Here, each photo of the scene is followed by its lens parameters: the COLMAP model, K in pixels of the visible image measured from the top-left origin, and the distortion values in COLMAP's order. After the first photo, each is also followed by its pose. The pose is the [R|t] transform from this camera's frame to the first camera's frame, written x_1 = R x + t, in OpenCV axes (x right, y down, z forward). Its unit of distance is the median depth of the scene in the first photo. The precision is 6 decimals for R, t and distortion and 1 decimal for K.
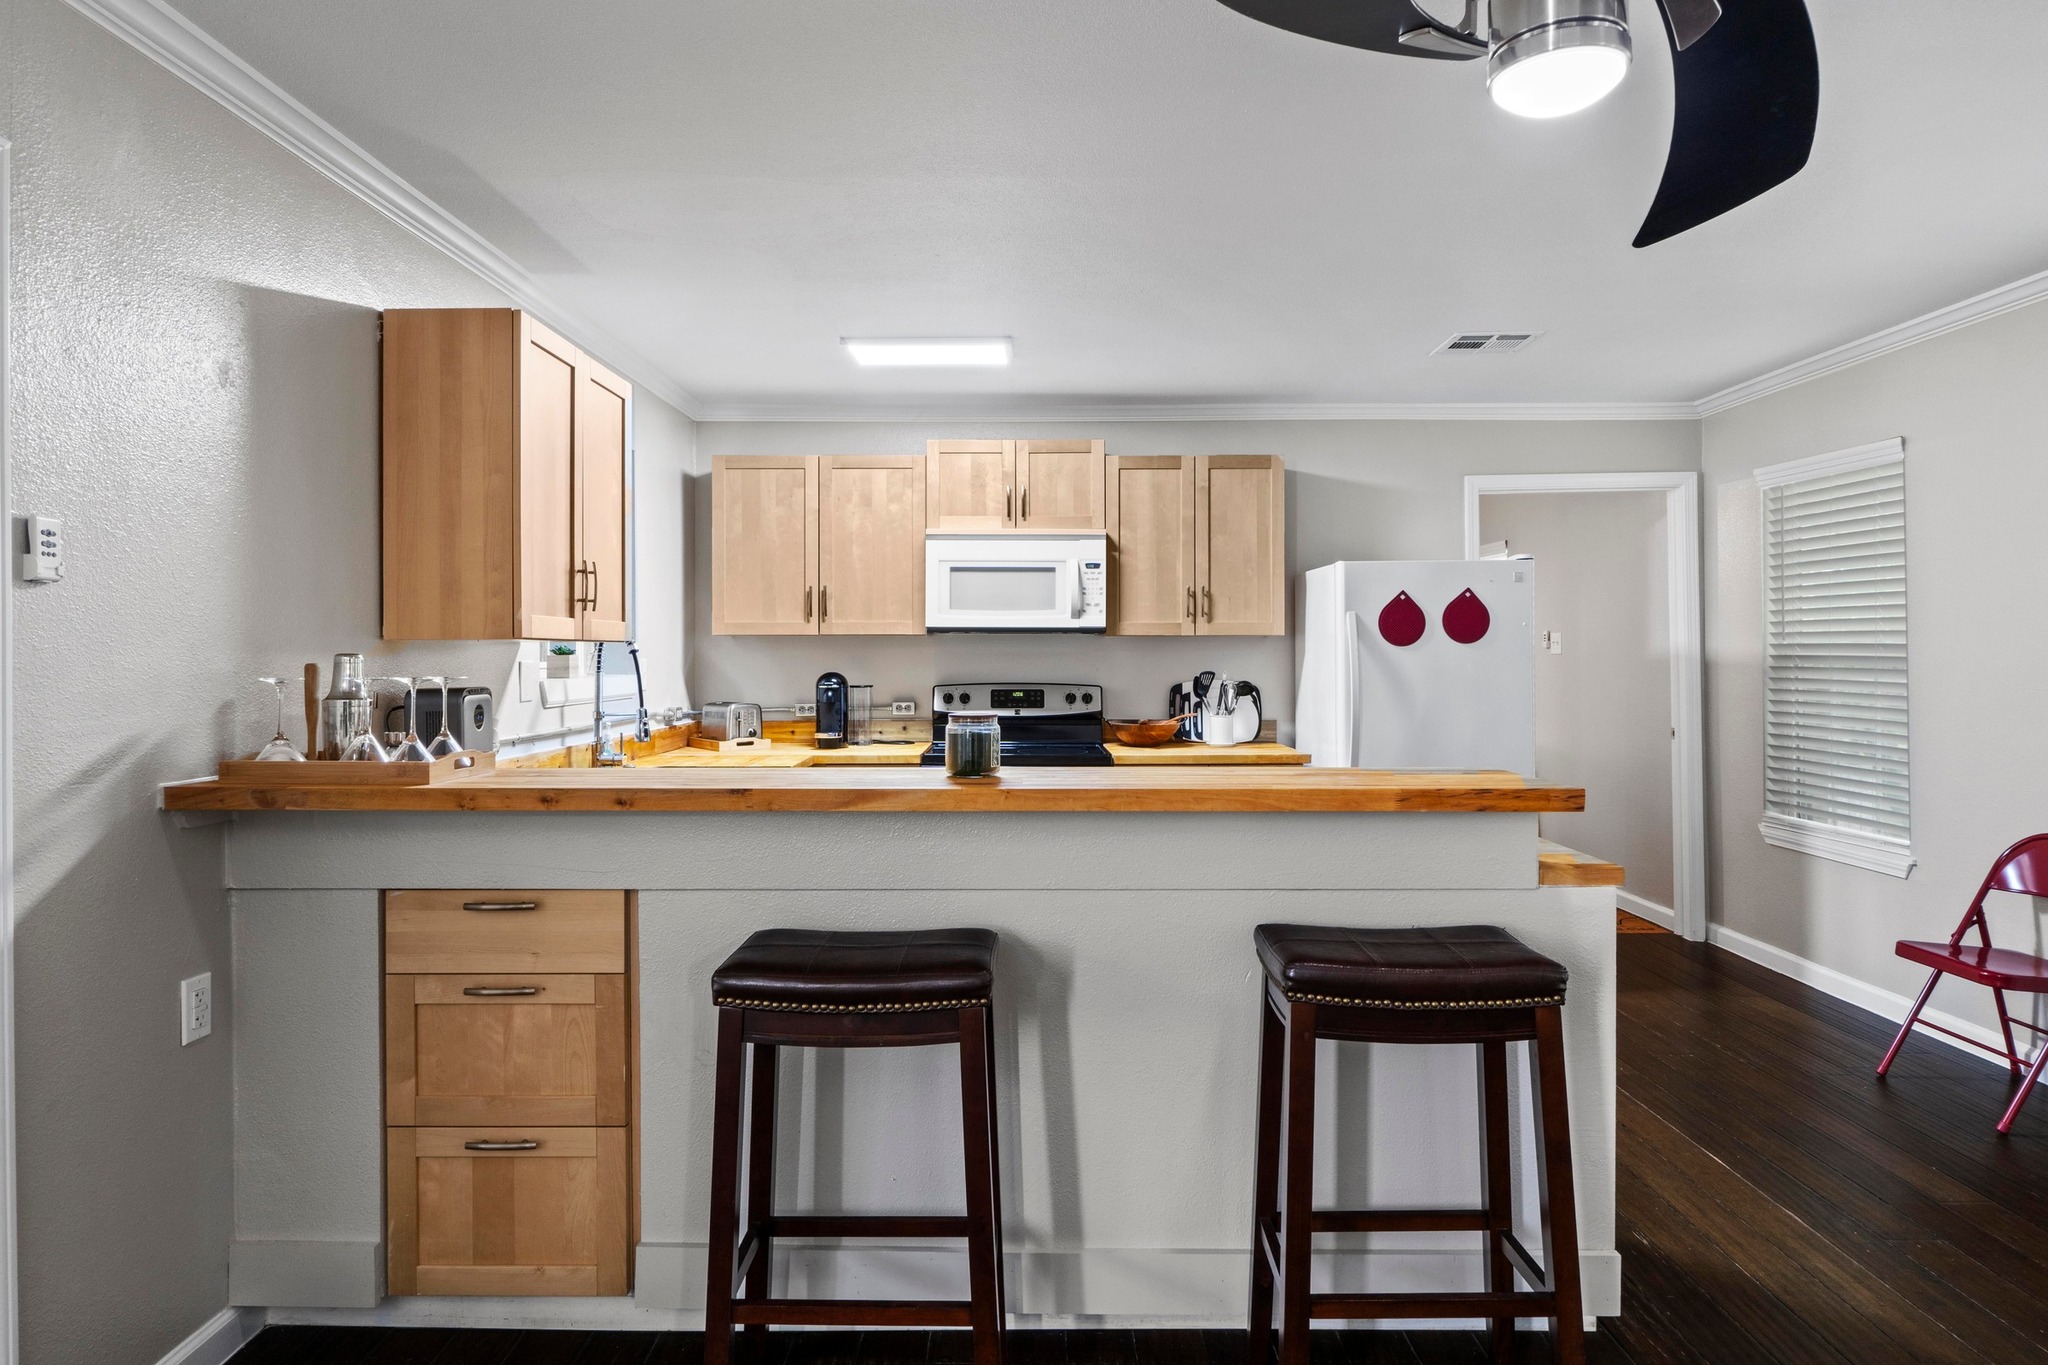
lens RADIAL K [[1156.7, 0, 1020.0], [0, 1156.7, 656.0], [0, 0, 1]] dist [-0.000002, 0.001974]
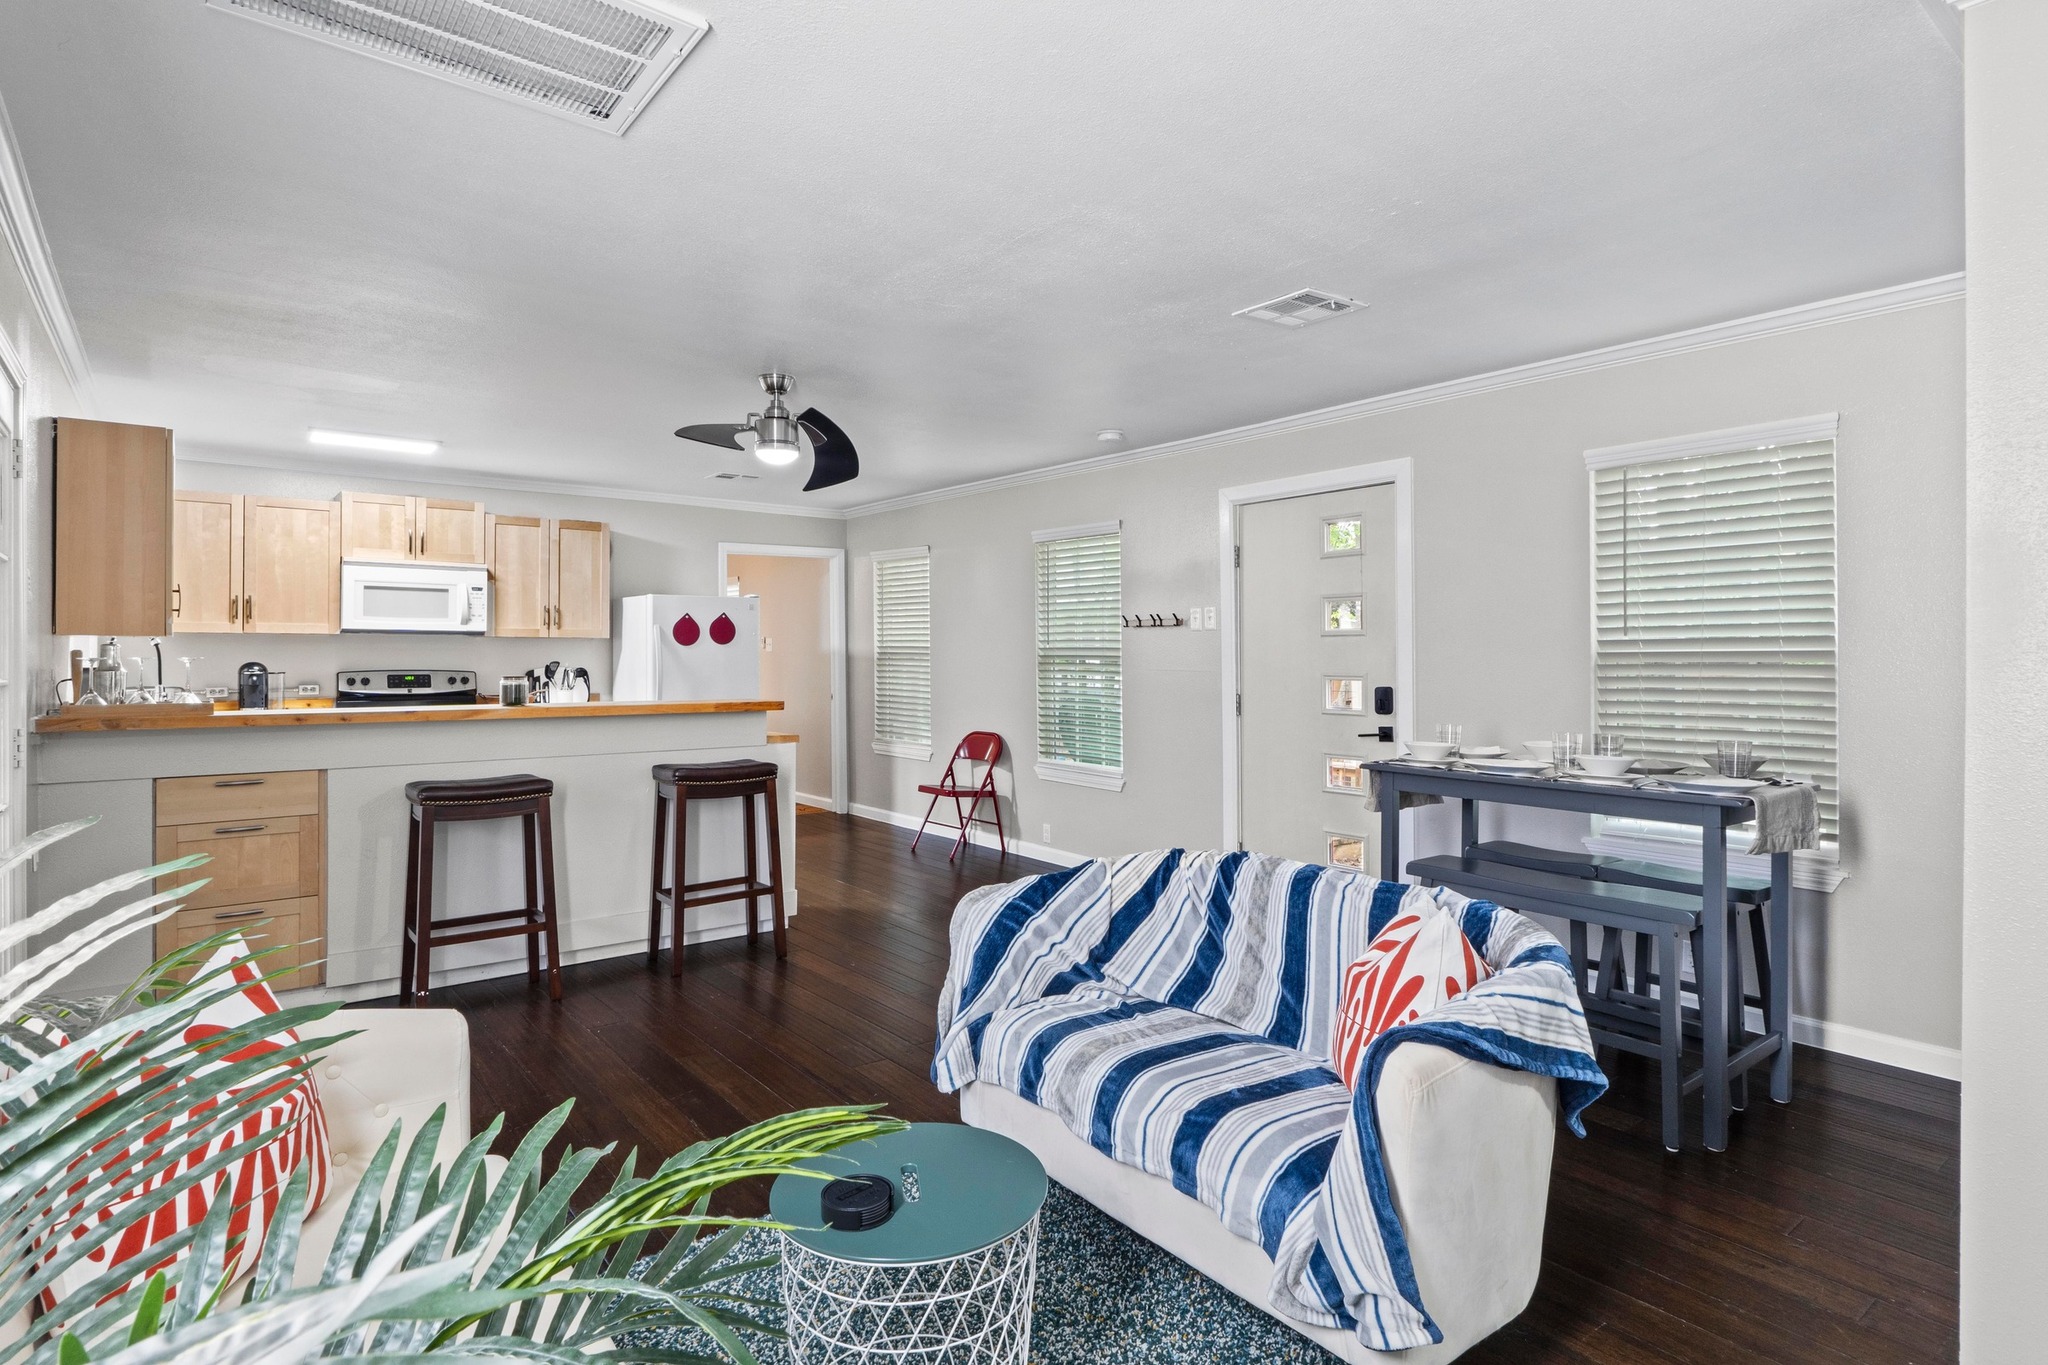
lens RADIAL K [[1073.3, 0, 1024.5], [0, 1073.3, 653.1], [0, 0, 1]] dist [-0.003779, -0.000644]
pose [[0.781440, 0.004414, 0.623964, -0.239631], [-0.002662, 0.999989, -0.003740, 0.006454], [-0.623974, 0.001262, 0.781444, -0.488398]]
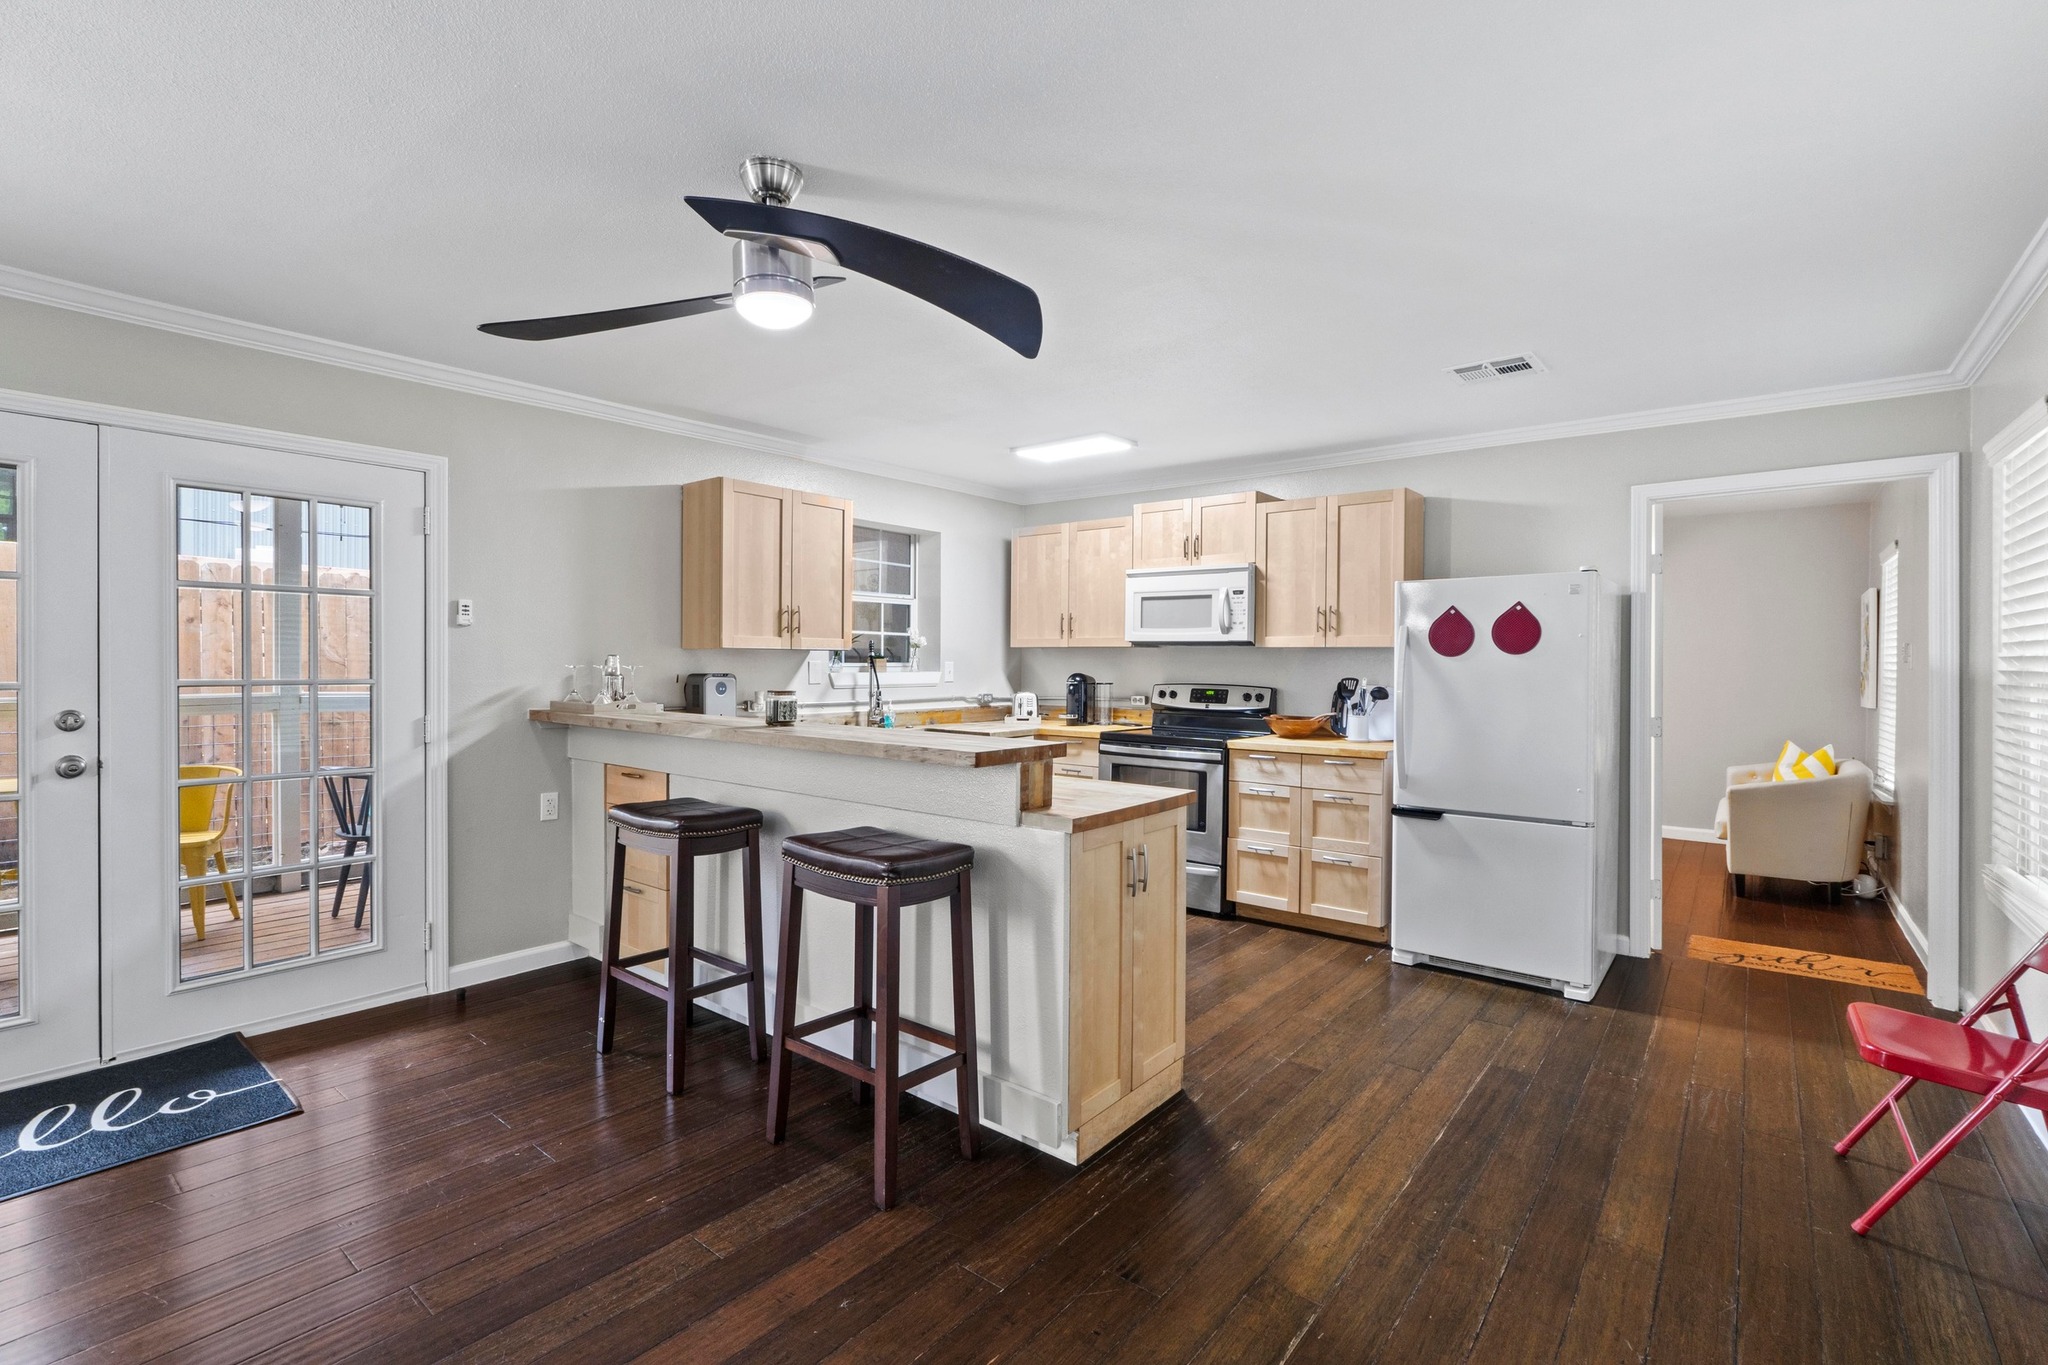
lens RADIAL K [[919.7, 0, 1024.0], [0, 919.7, 682.5], [0, 0, 1]] dist [-0.001124, 0.000241]
pose [[0.783039, 0.022996, -0.621547, 0.502627], [-0.011599, 0.999682, 0.022374, 0.001031], [0.621864, -0.010311, 0.783057, 0.062824]]
